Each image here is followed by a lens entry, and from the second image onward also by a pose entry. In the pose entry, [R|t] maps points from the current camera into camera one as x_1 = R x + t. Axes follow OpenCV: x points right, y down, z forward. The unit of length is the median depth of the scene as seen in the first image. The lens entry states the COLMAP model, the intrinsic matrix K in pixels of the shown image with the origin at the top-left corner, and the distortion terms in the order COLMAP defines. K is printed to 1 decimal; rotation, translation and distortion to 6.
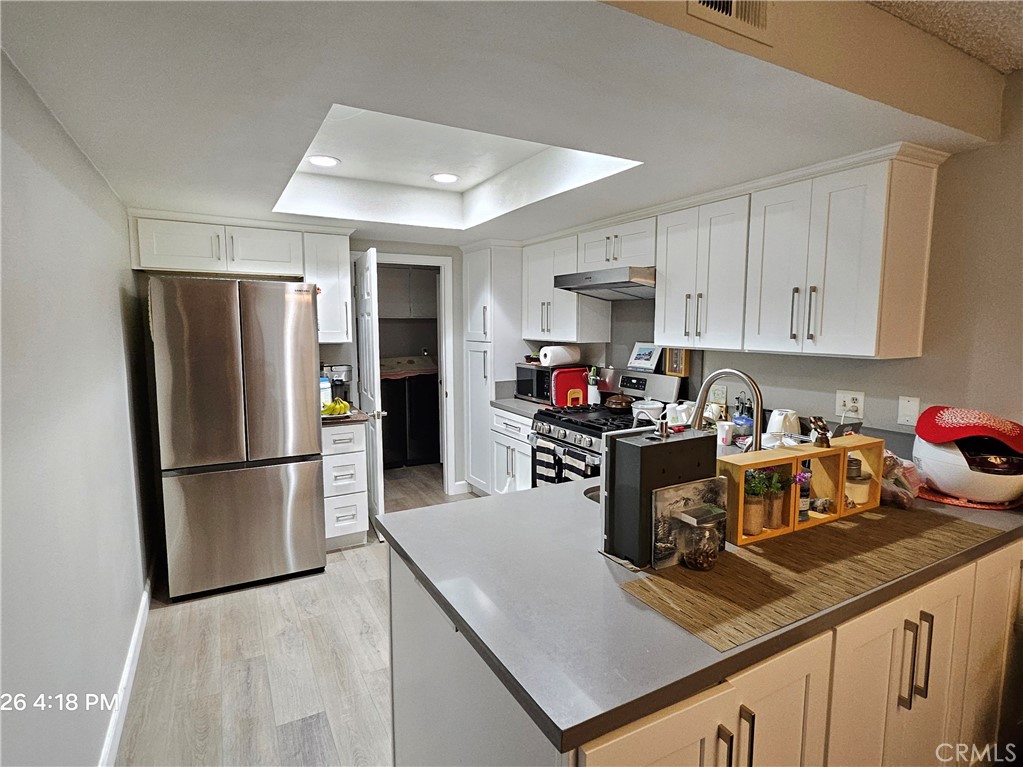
lens RADIAL K [[540.4, 0, 514.1], [0, 540.4, 382.3], [0, 0, 1]] dist [0.001544, 0.000663]
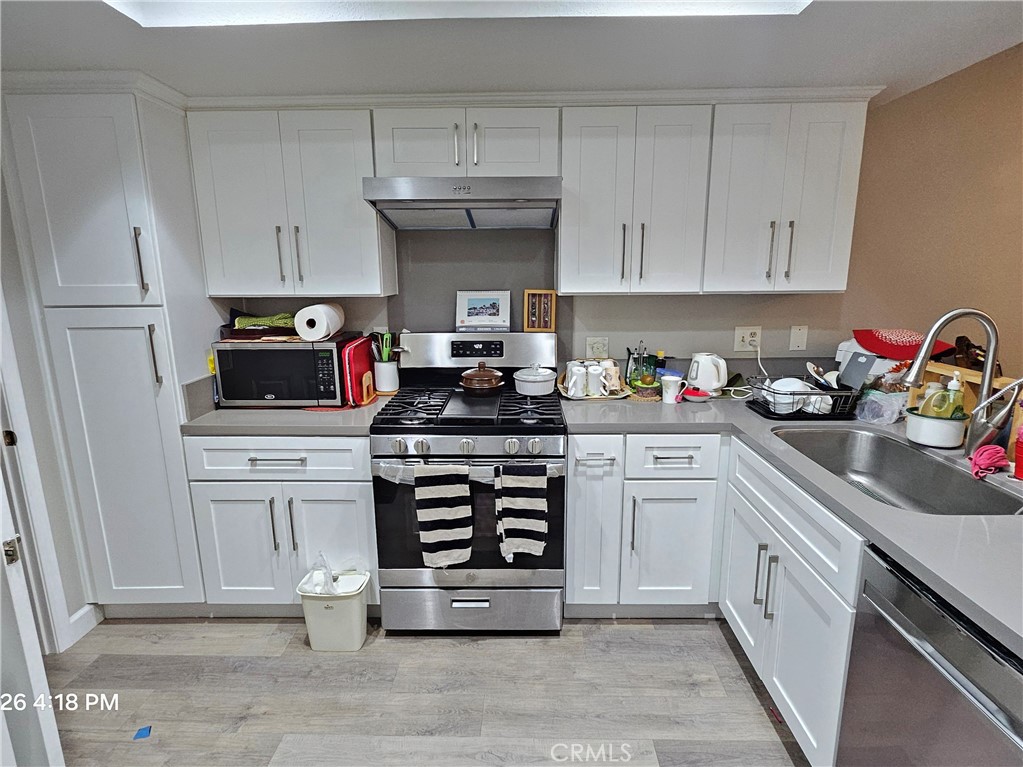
lens RADIAL K [[540.4, 0, 511.8], [0, 540.4, 382.7], [0, 0, 1]] dist [0.001544, 0.000663]
pose [[0.506579, -0.184750, 0.842167, -0.374951], [0.102658, 0.982749, 0.153840, -0.061485], [-0.856060, 0.008524, 0.516806, 0.610341]]
